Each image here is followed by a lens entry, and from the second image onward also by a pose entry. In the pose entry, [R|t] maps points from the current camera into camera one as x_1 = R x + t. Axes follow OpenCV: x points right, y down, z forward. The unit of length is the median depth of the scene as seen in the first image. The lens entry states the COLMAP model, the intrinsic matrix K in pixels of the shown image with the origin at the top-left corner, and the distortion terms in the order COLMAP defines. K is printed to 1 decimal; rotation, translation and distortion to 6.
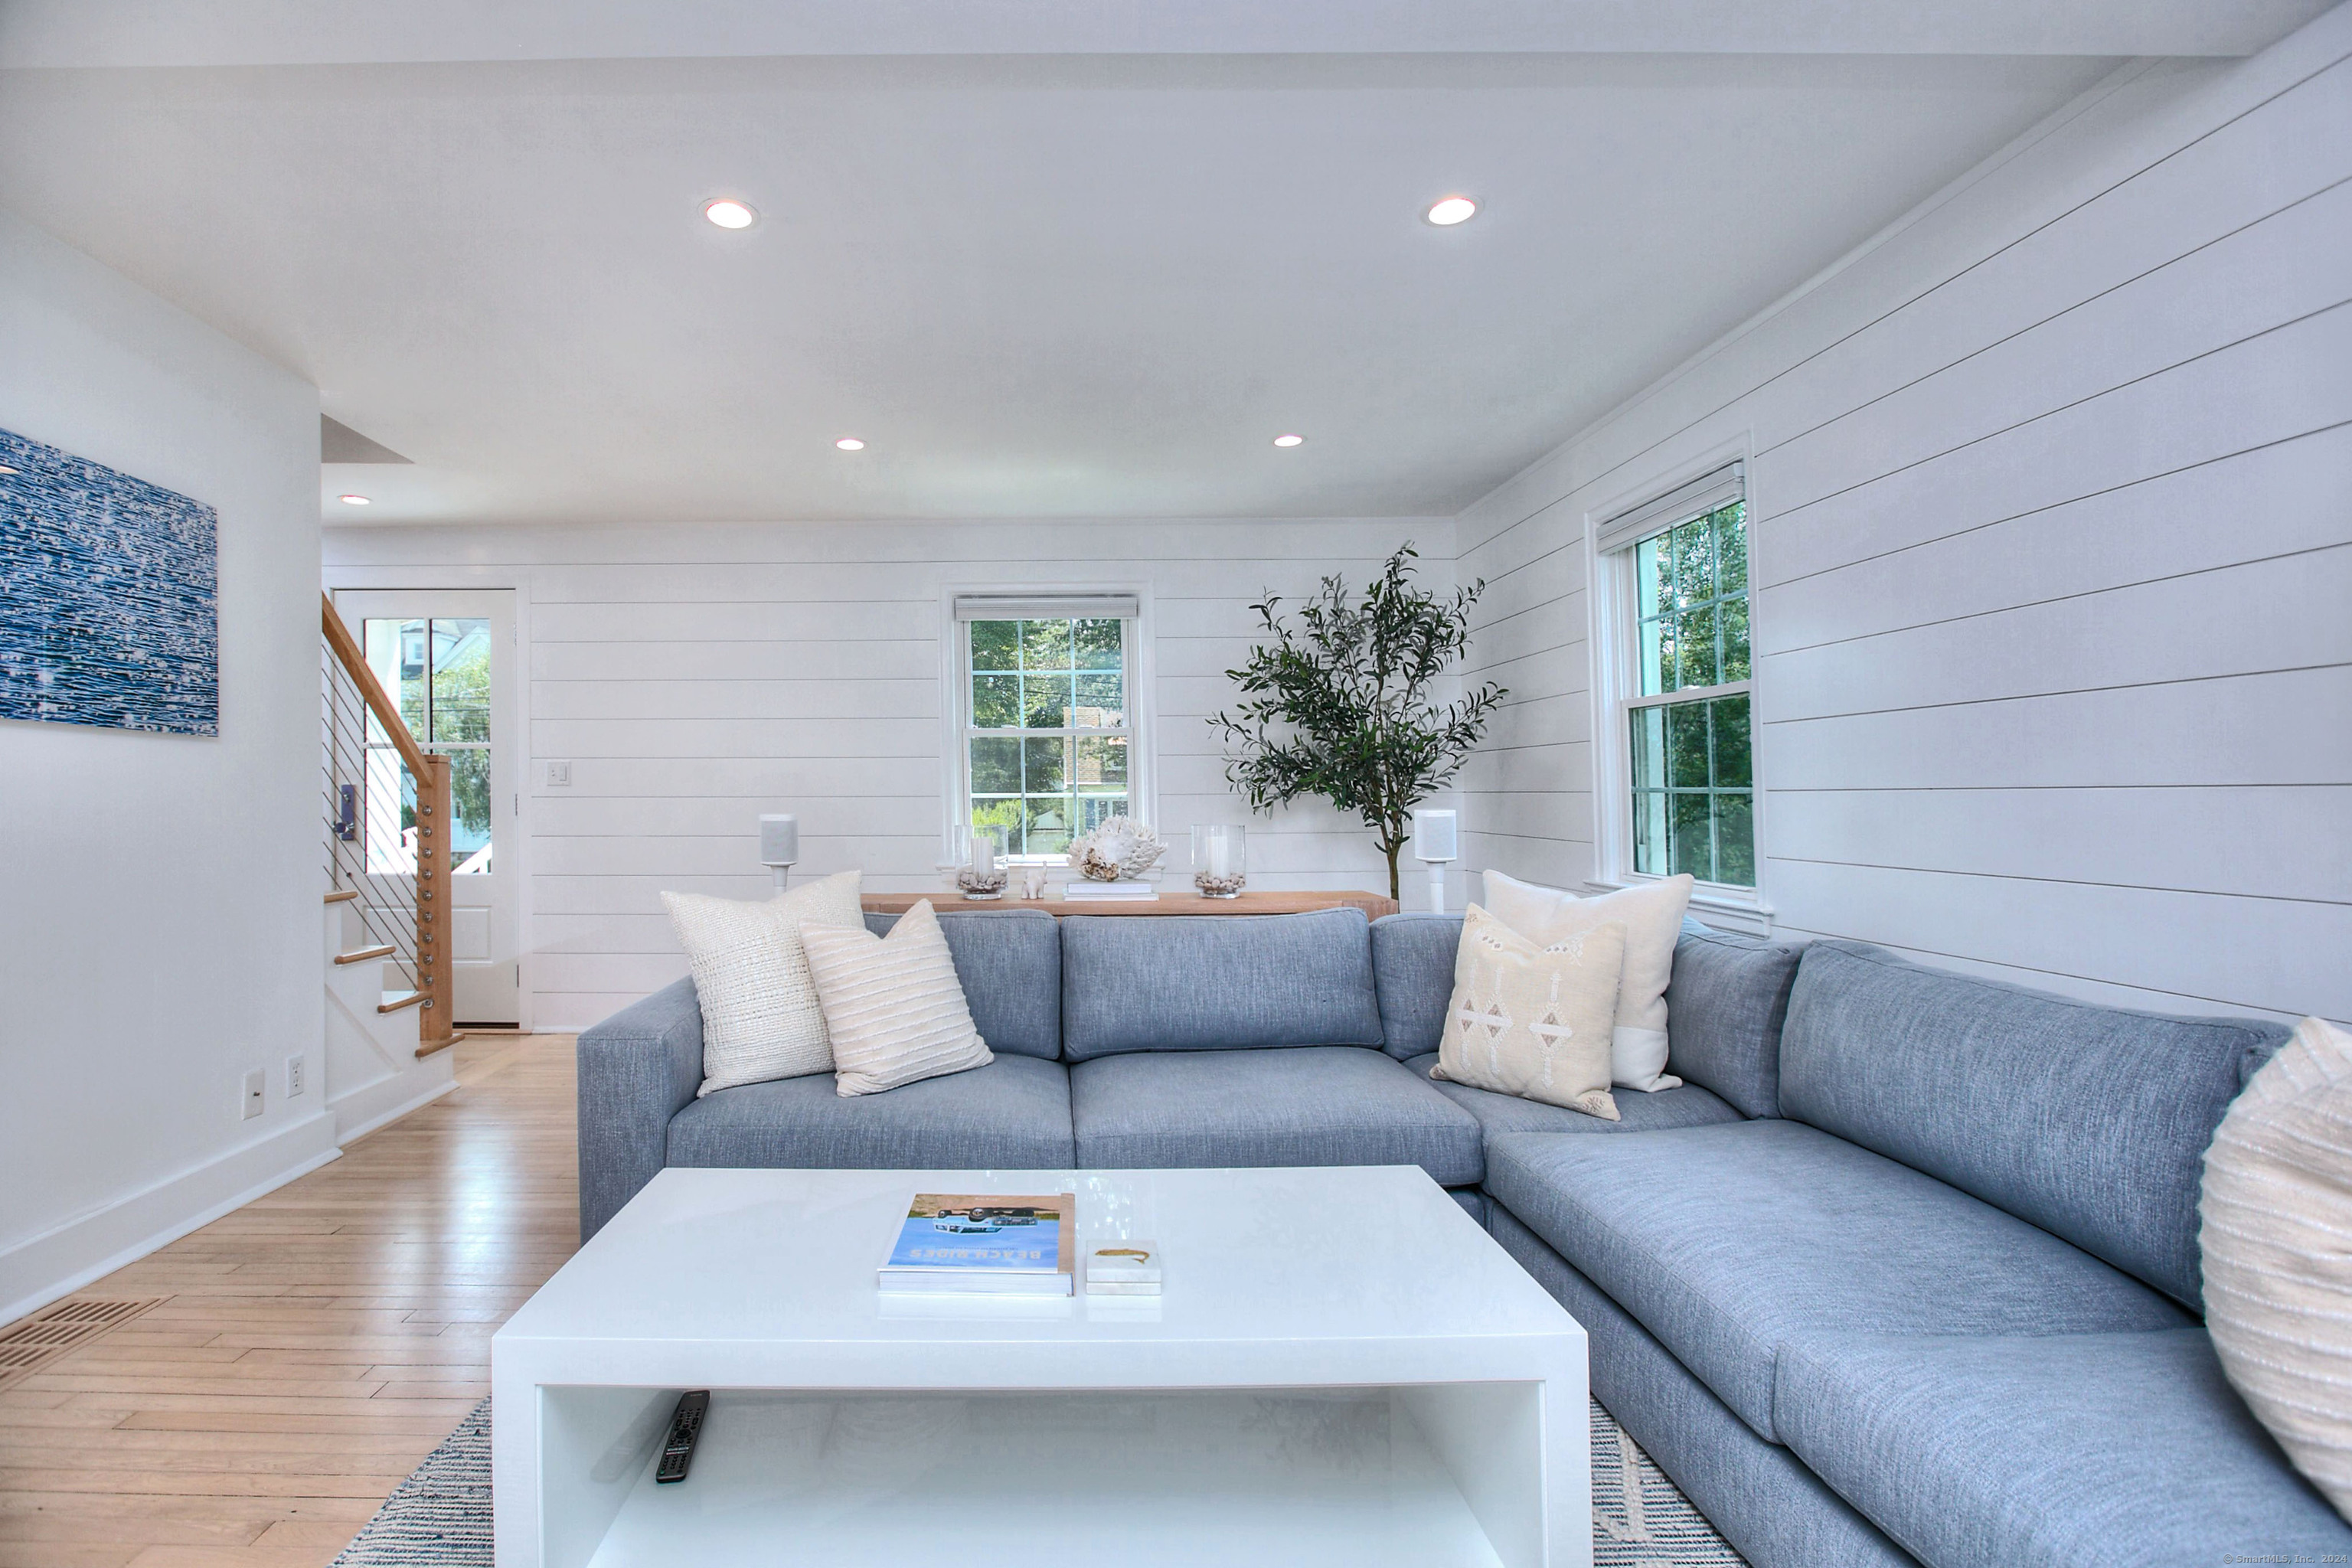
lens RADIAL K [[1181.4, 0, 1062.4], [0, 1181.4, 788.6], [0, 0, 1]] dist [-0.081185, 0.056212]
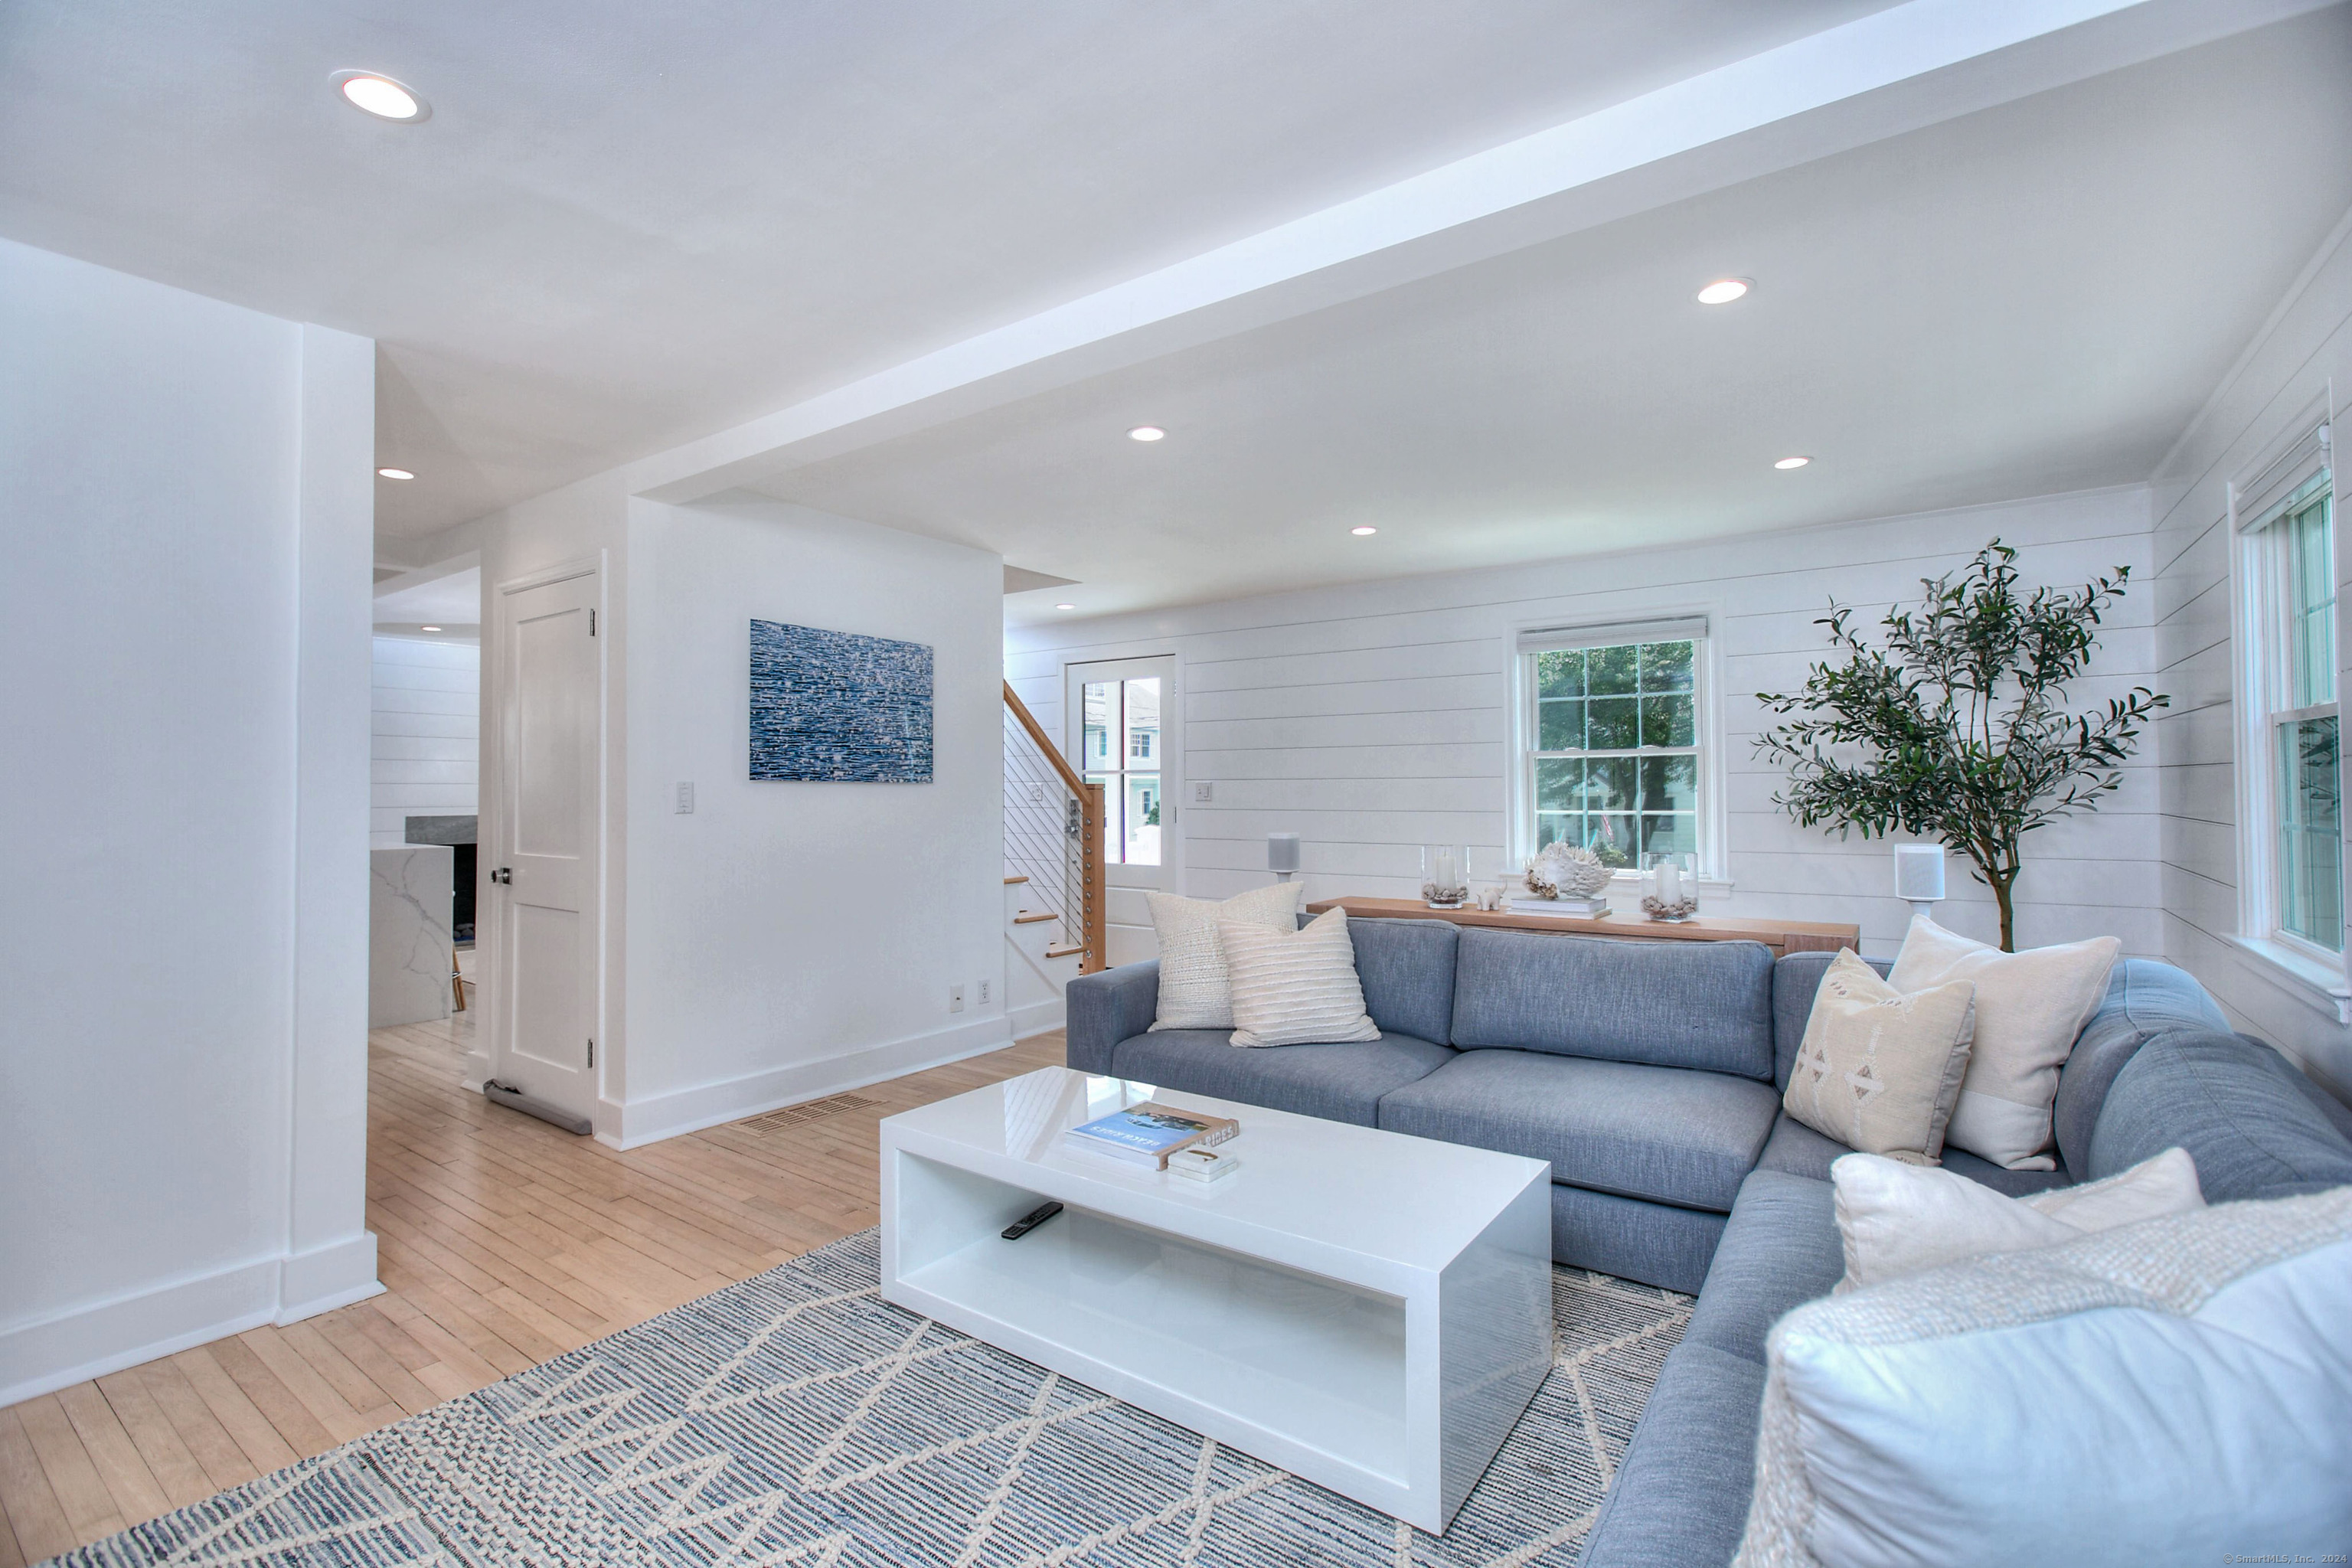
lens RADIAL K [[1095.7, 0, 1108.9], [0, 1095.7, 781.4], [0, 0, 1]] dist [-0.029408, 0.000249]
pose [[0.788288, -0.002638, -0.615300, 0.405315], [0.003726, 0.999993, 0.000486, -0.042370], [0.615295, -0.002676, 0.788293, -0.092744]]
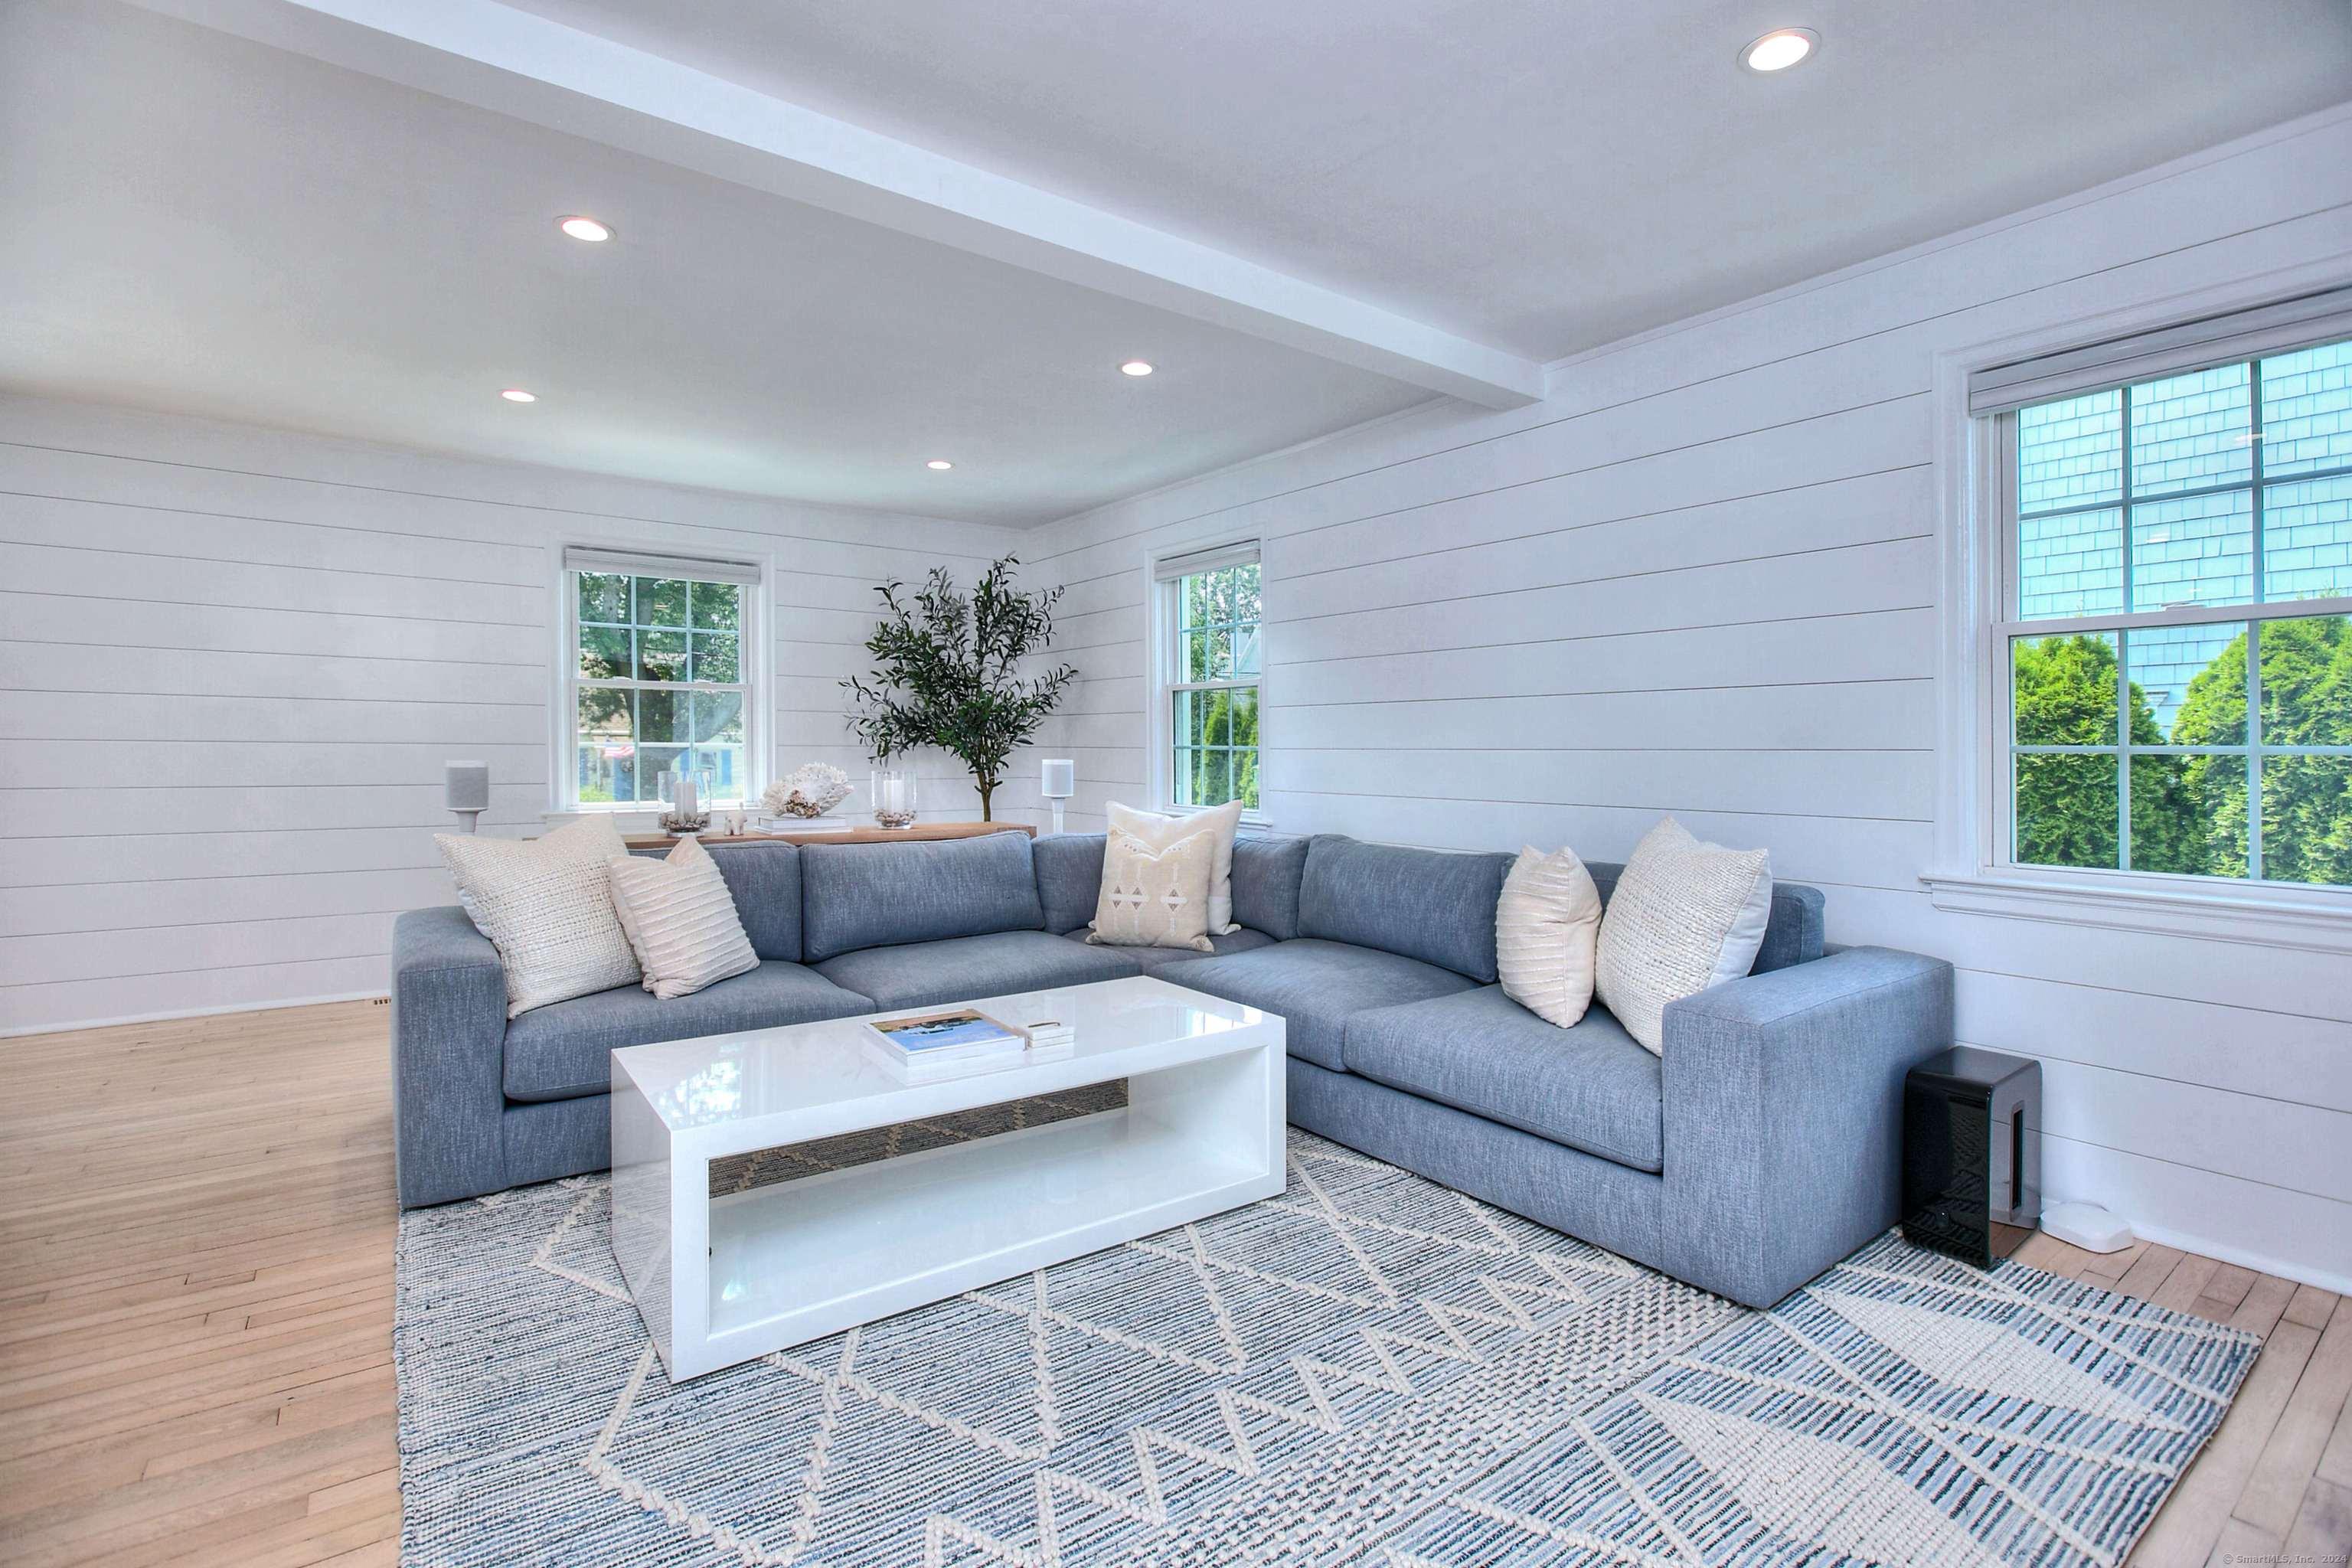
lens RADIAL K [[1078.6, 0, 1330.0], [0, 1078.6, 745.1], [0, 0, 1]] dist [-0.001862, -0.000137]
pose [[0.765249, 0.014128, 0.643579, -0.304975], [-0.016286, 0.999864, -0.002583, -0.001302], [-0.643528, -0.008505, 0.765375, -0.211358]]
